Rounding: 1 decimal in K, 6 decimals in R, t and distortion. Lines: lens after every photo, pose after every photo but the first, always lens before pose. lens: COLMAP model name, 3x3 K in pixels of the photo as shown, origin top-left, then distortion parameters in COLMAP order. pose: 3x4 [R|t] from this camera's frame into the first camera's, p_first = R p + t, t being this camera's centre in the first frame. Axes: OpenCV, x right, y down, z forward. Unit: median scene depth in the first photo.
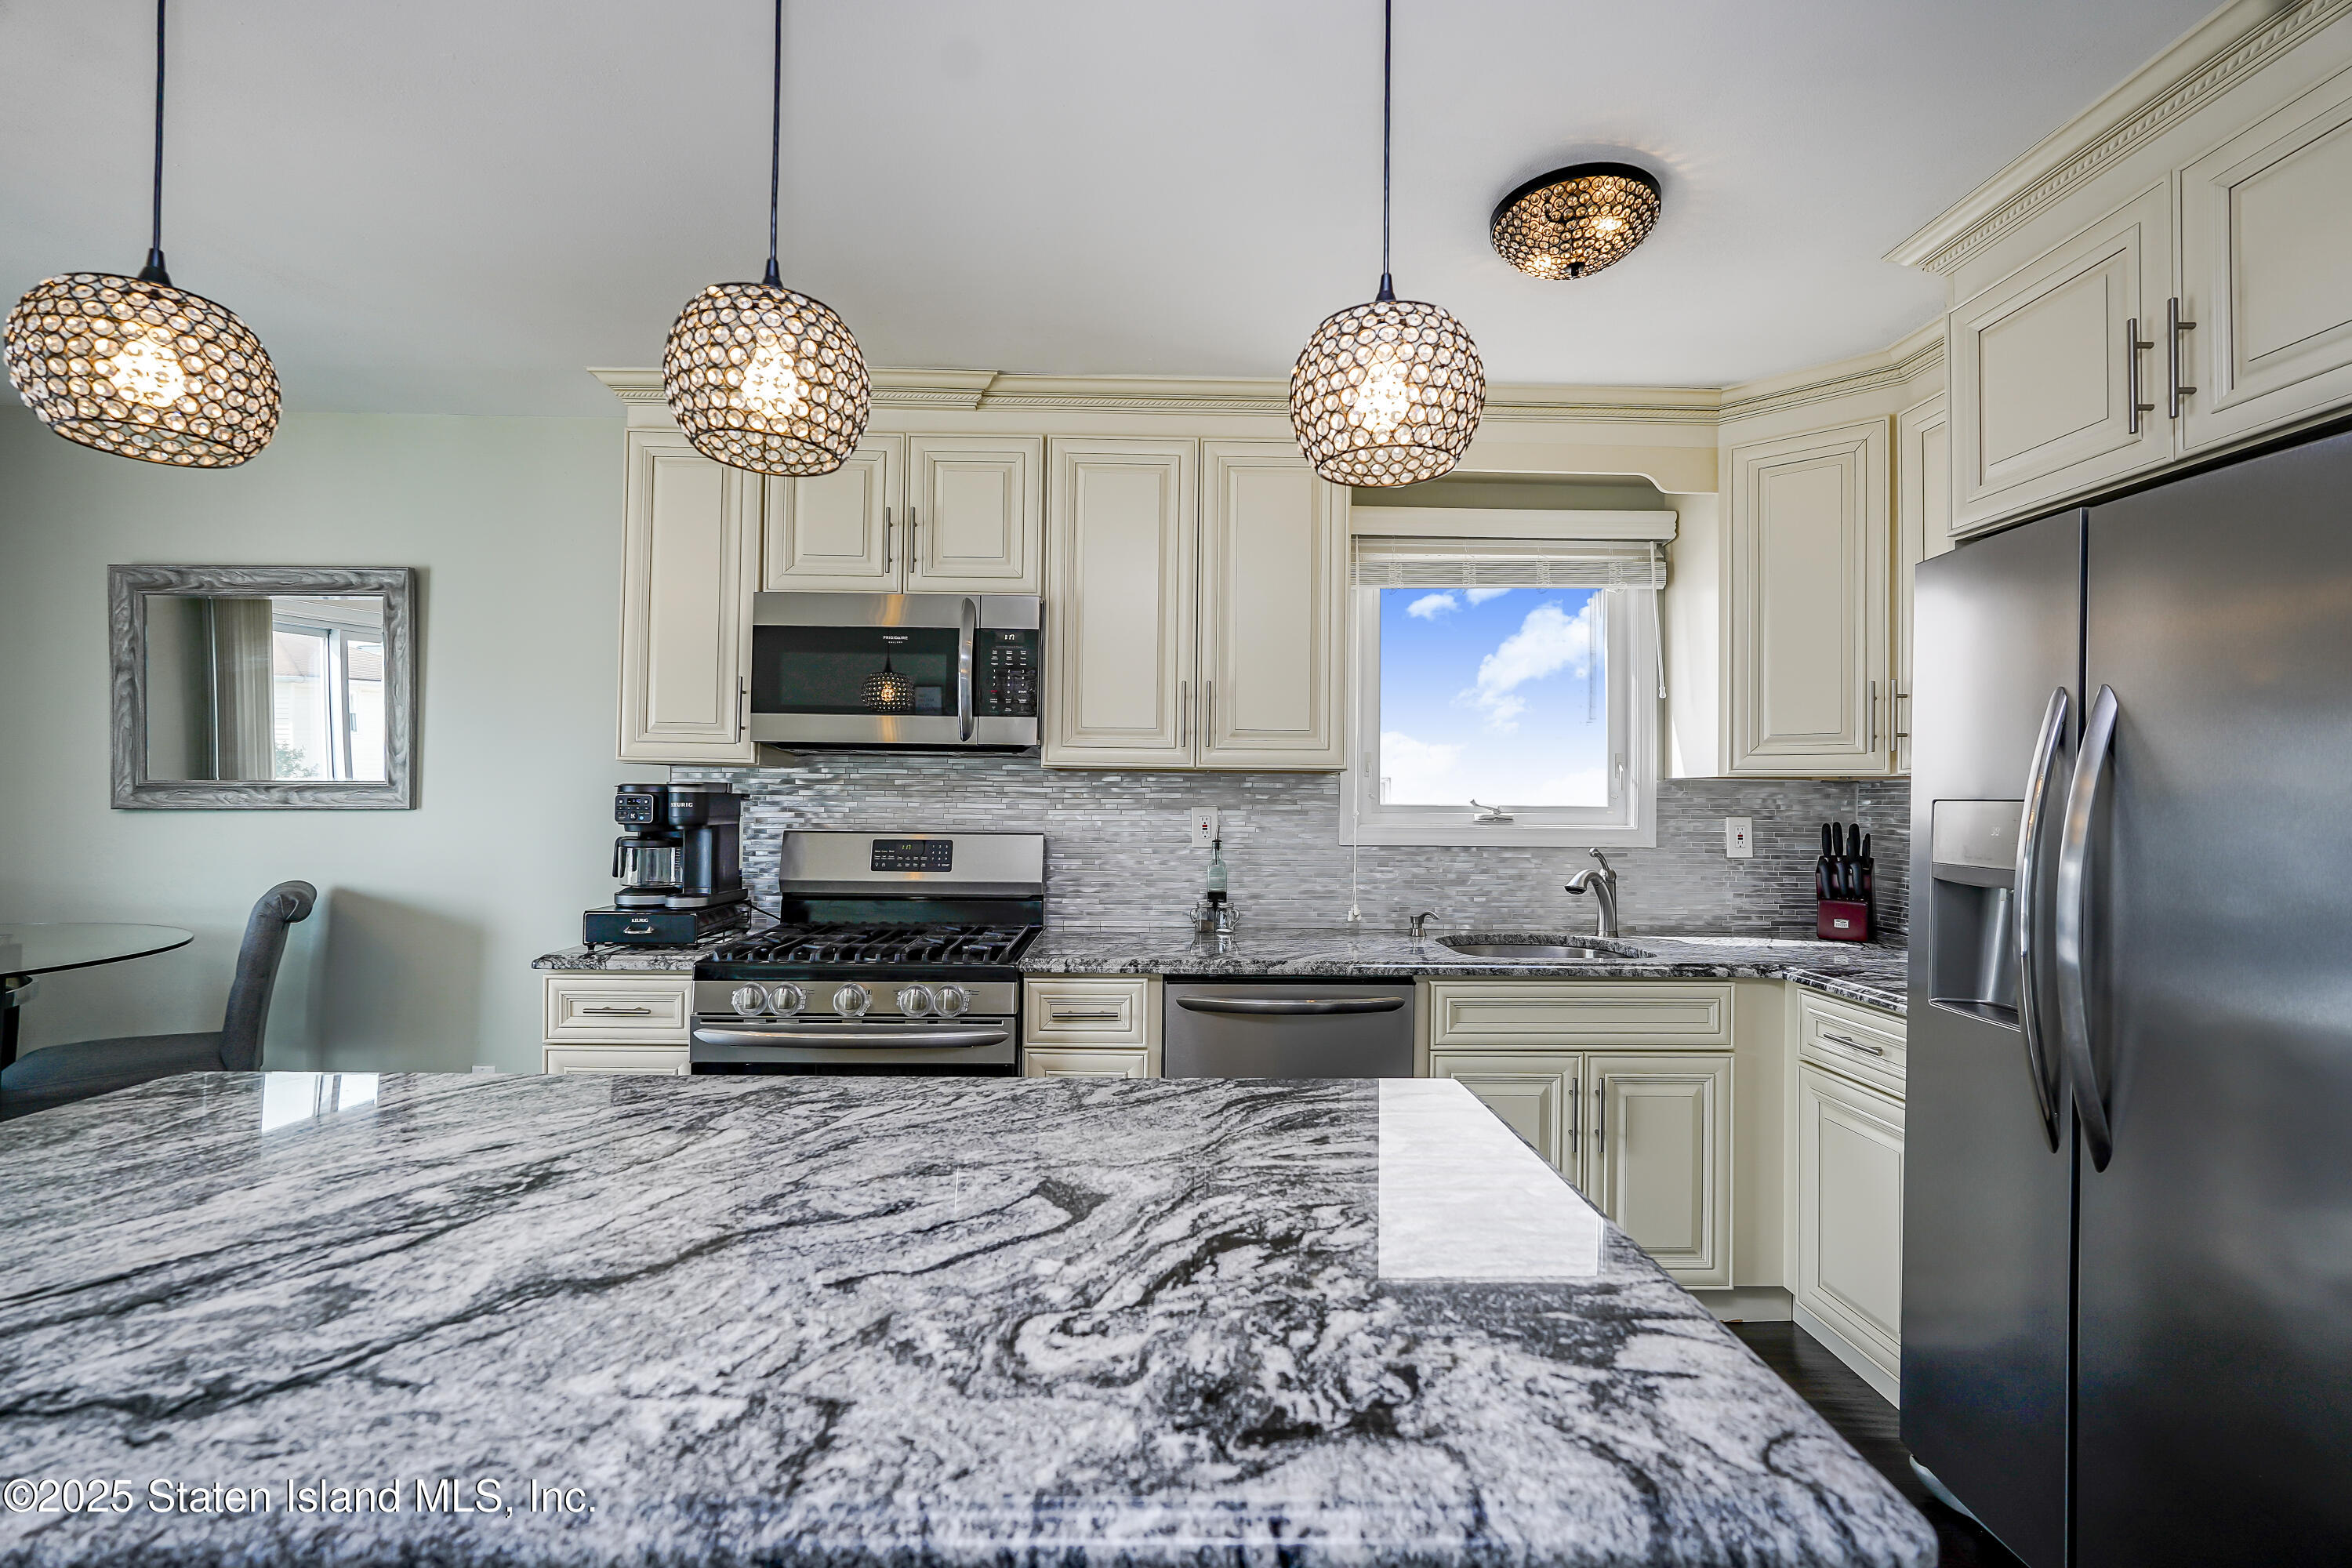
lens RADIAL K [[1046.9, 0, 1170.7], [0, 1046.9, 790.9], [0, 0, 1]] dist [-0.023761, 0.015592]
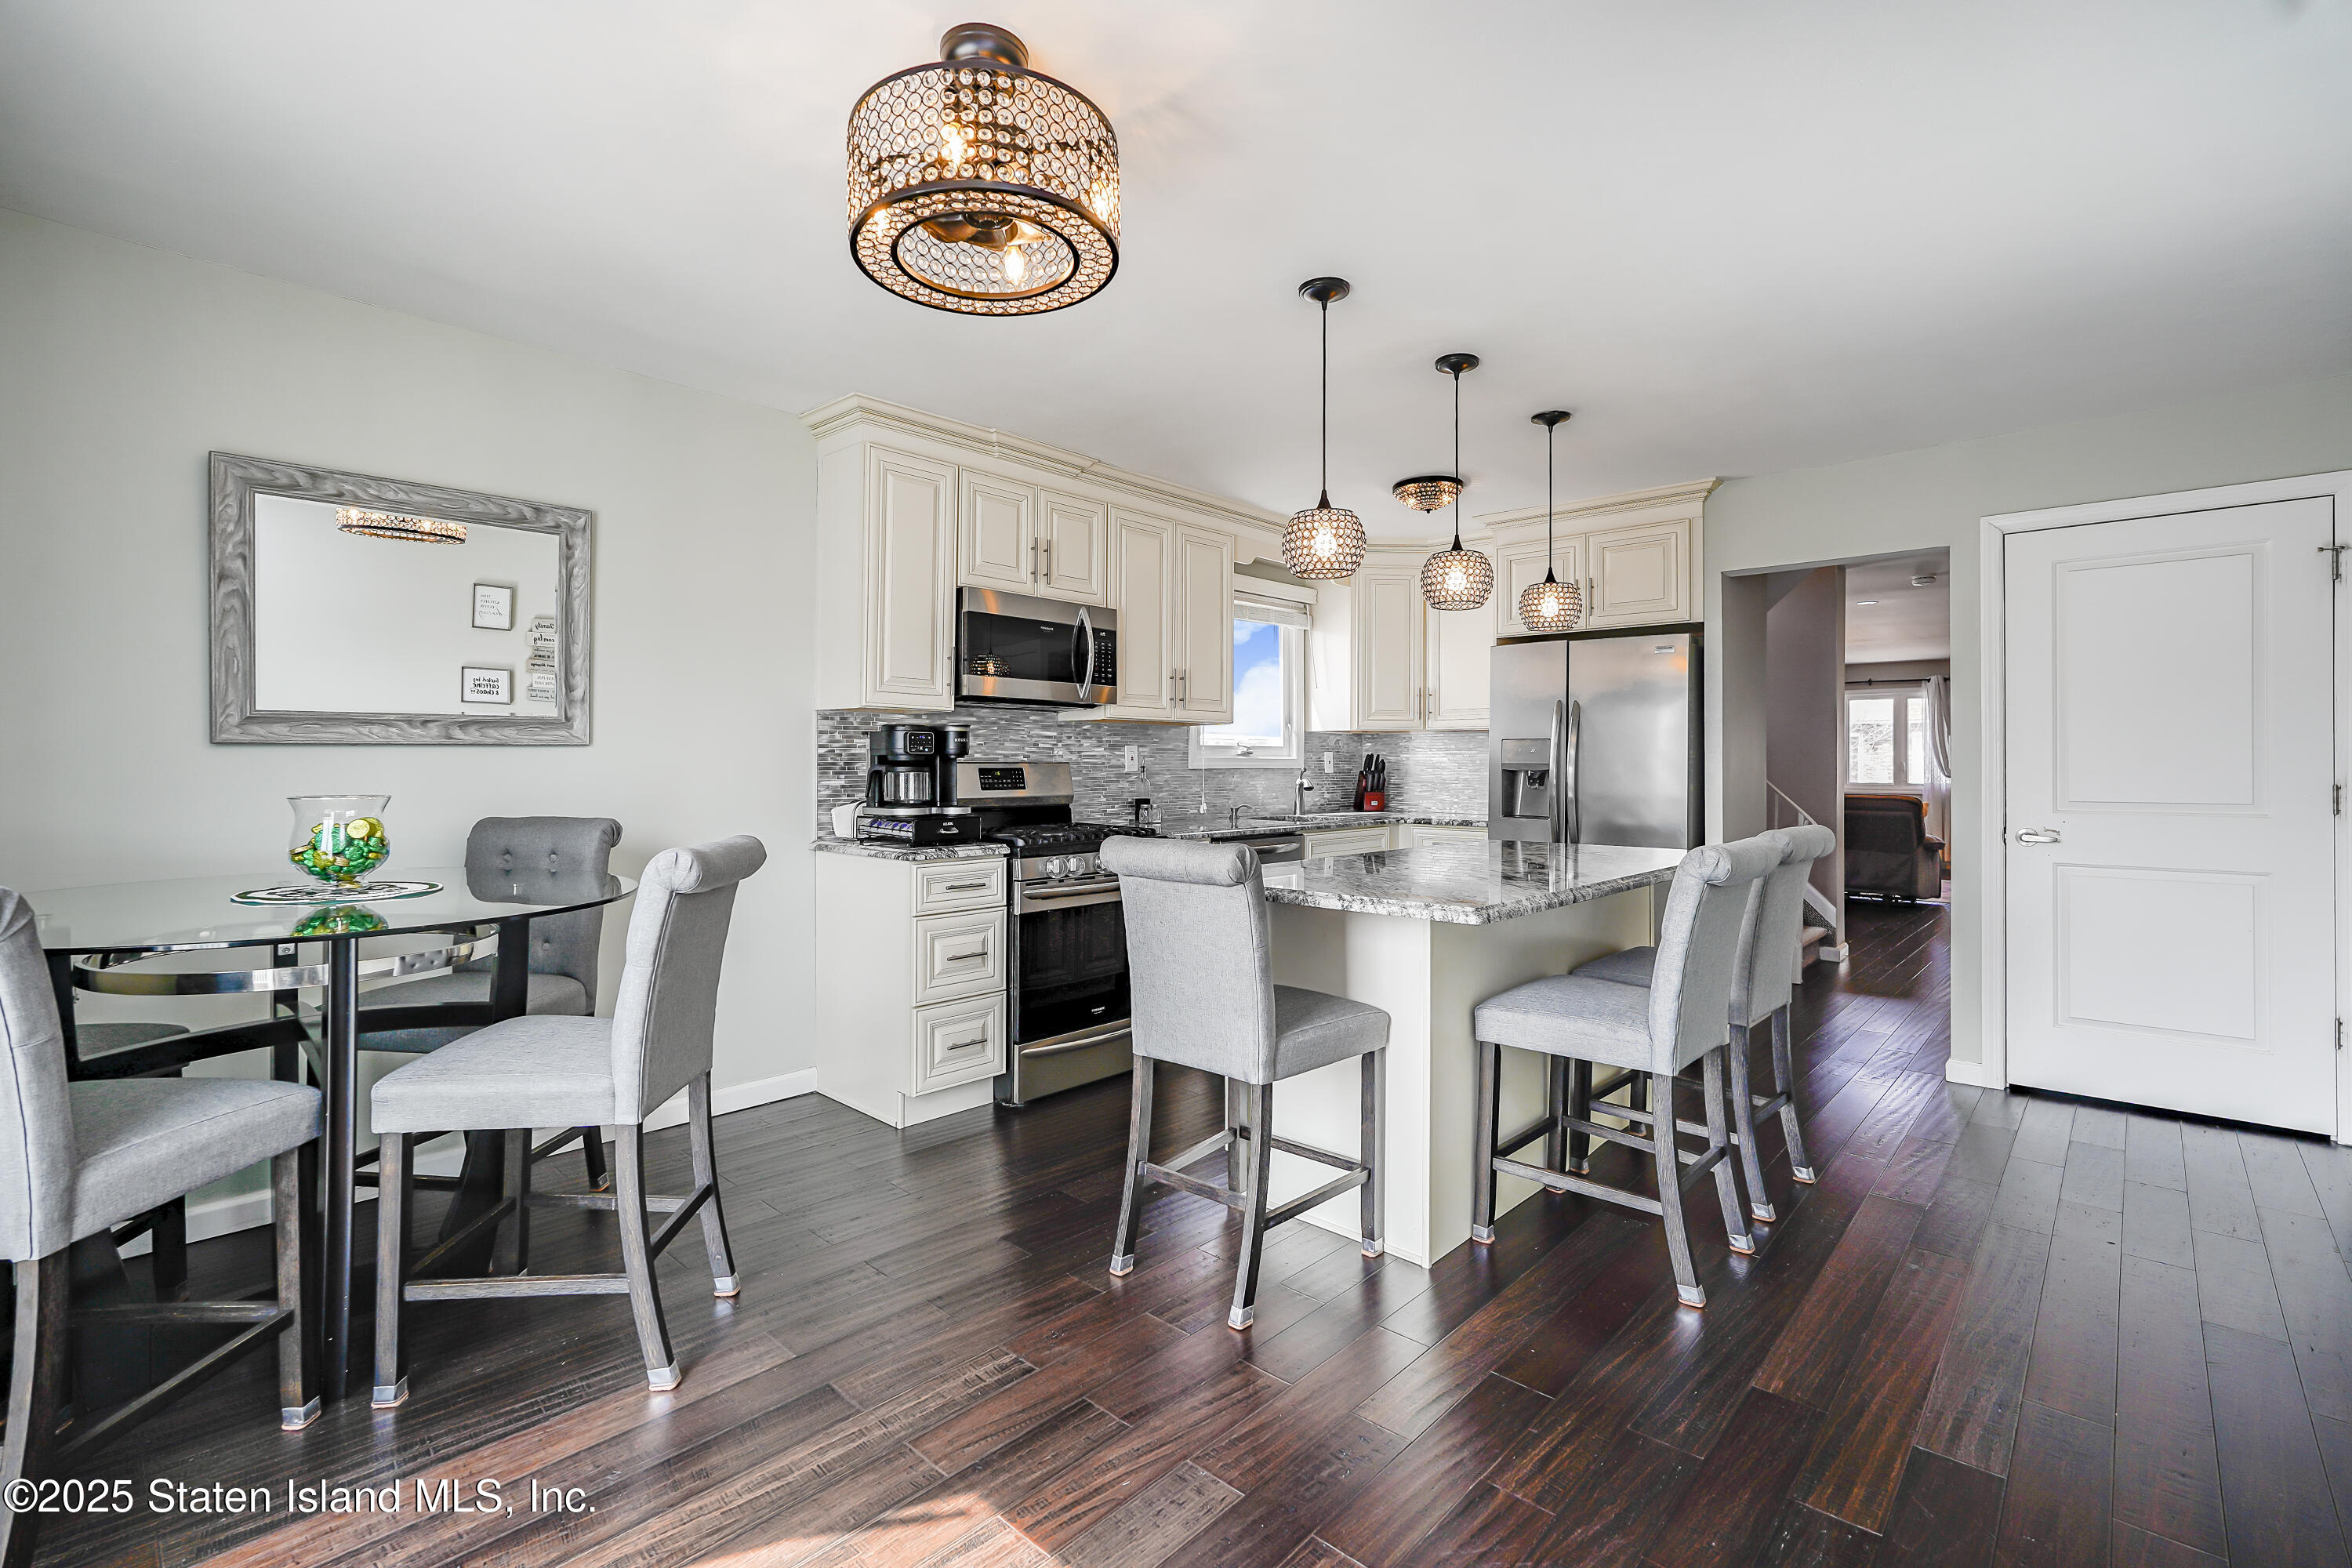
lens RADIAL K [[1046.9, 0, 1170.7], [0, 1046.9, 790.9], [0, 0, 1]] dist [-0.023761, 0.015592]
pose [[0.694571, -0.027902, 0.718883, -1.195672], [0.001019, 0.999285, 0.037800, 0.027149], [-0.719424, -0.025523, 0.694103, -0.154472]]
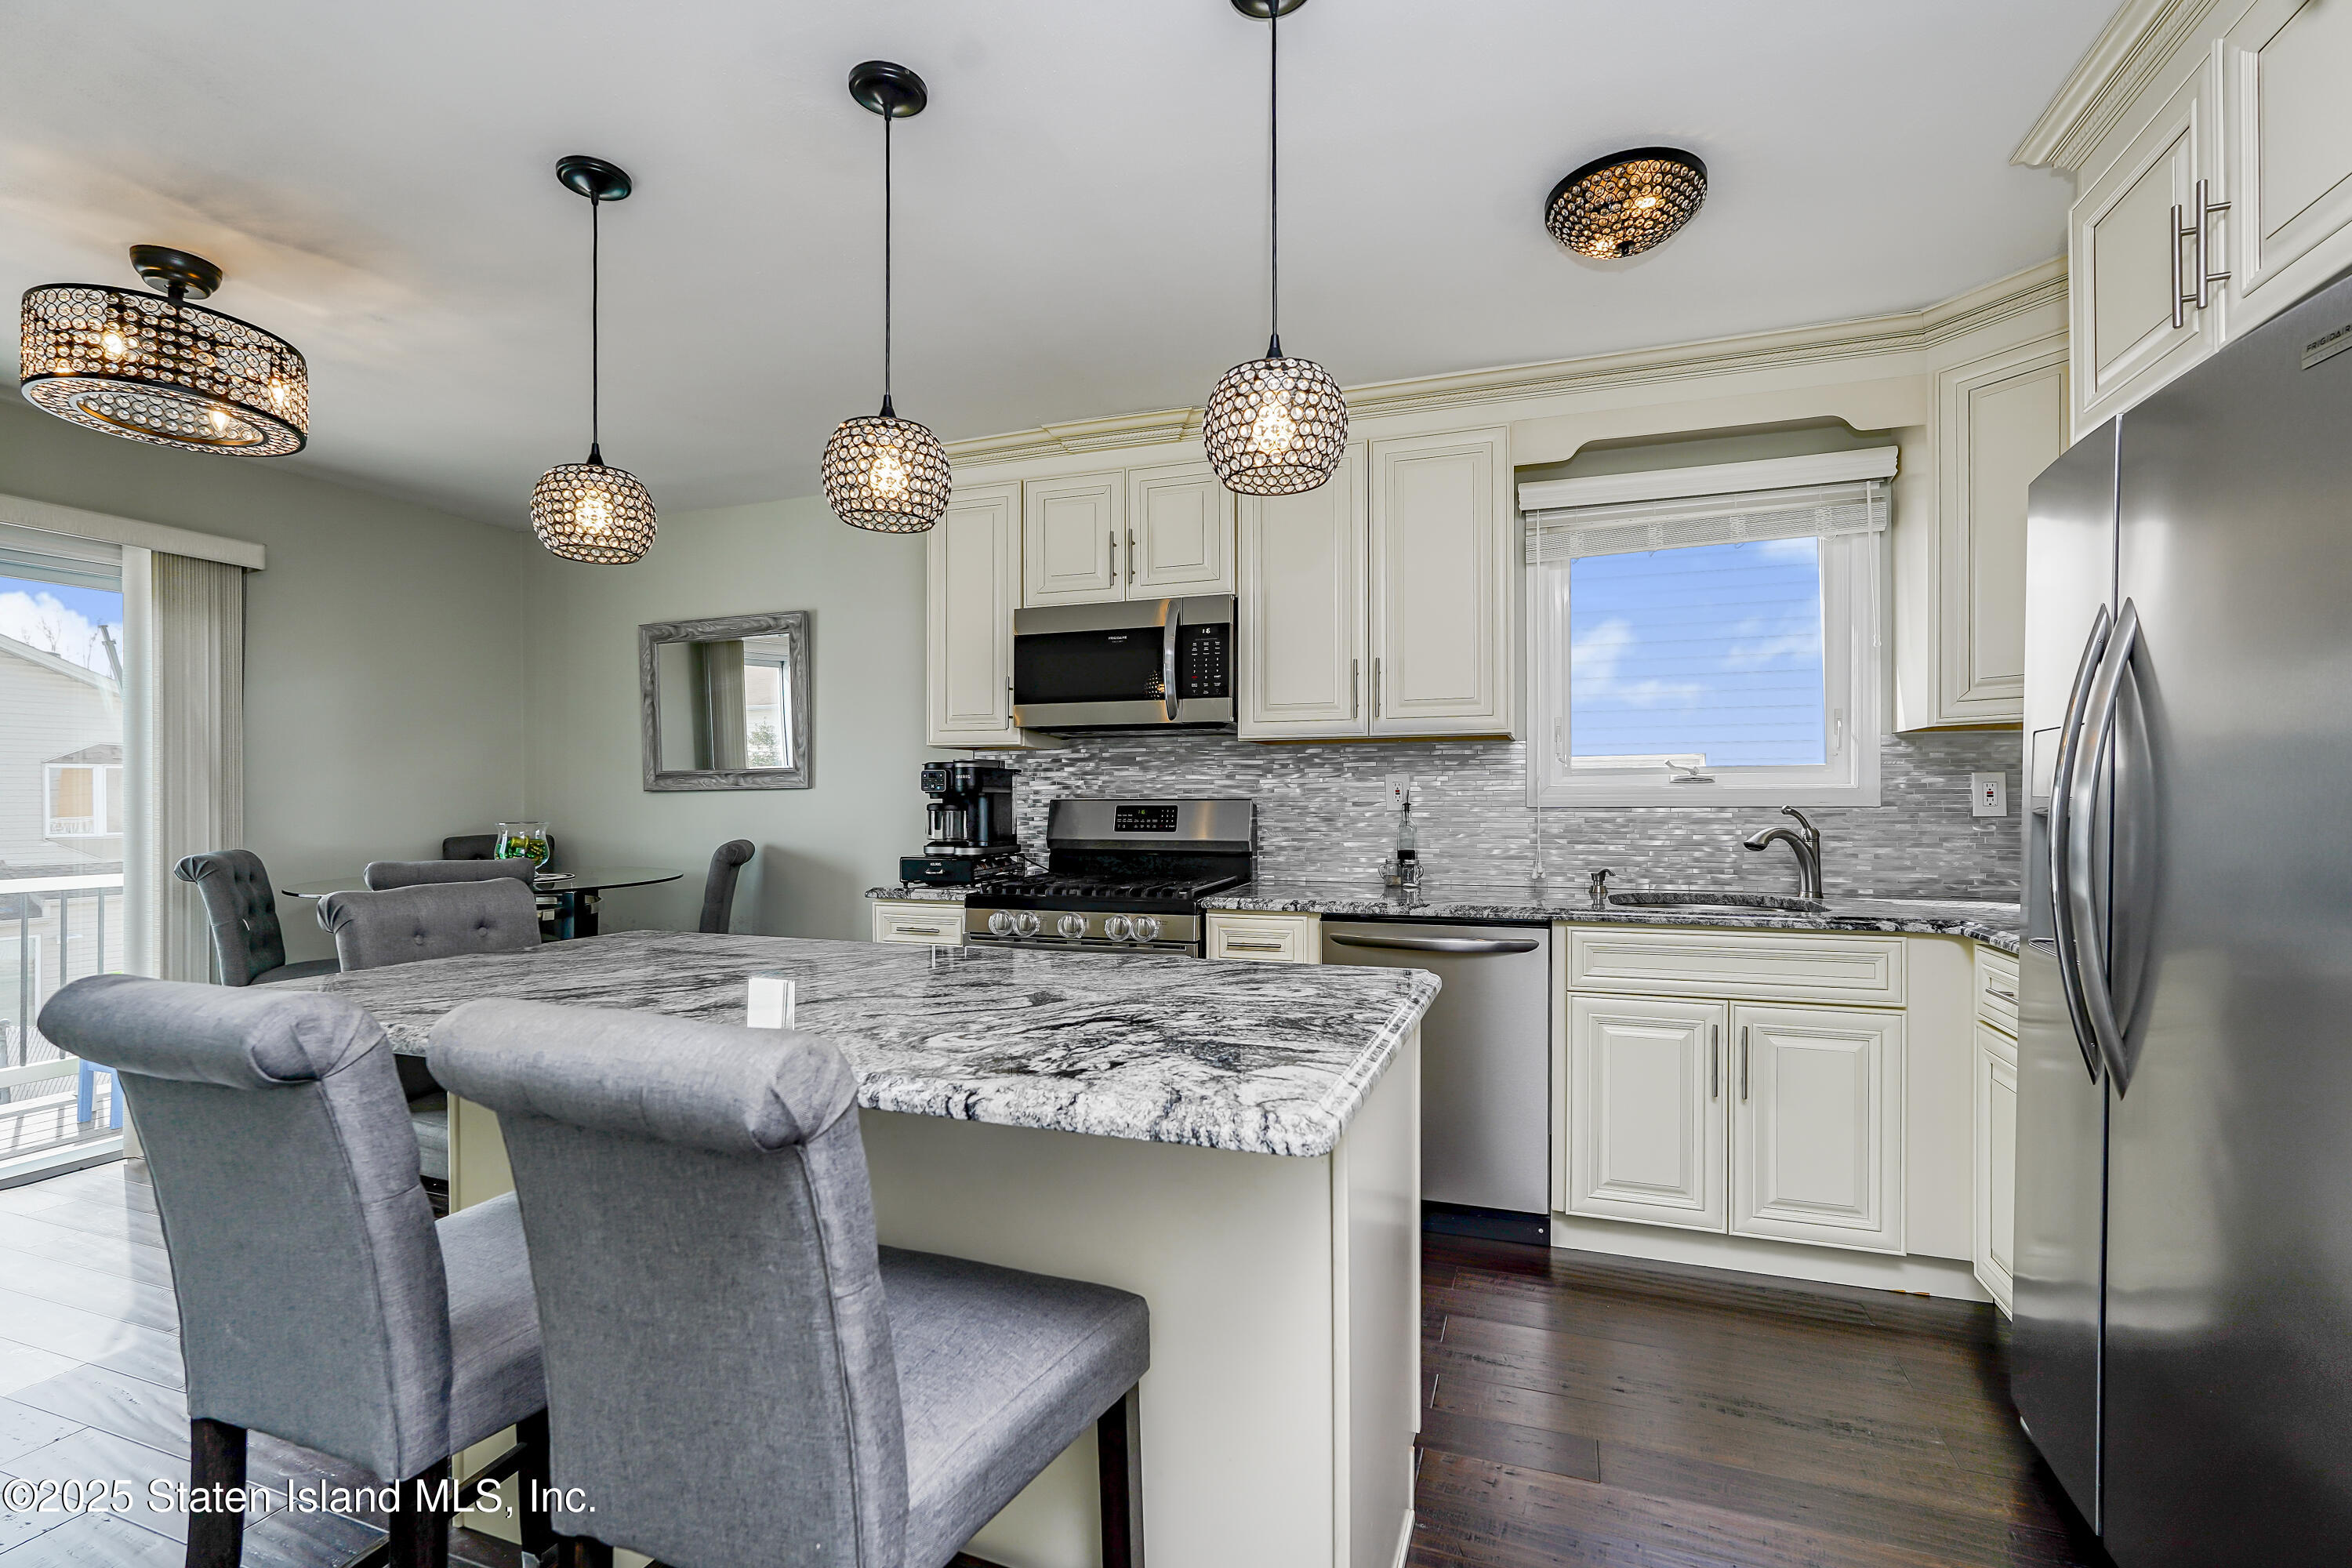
lens RADIAL K [[1066.5, 0, 1180.1], [0, 1066.5, 811.2], [0, 0, 1]] dist [-0.017367, 0.010766]
pose [[0.932158, -0.009871, -0.361918, 0.252447], [0.016495, 0.999748, 0.015220, 0.038329], [0.361676, -0.020157, 0.932086, -0.139793]]
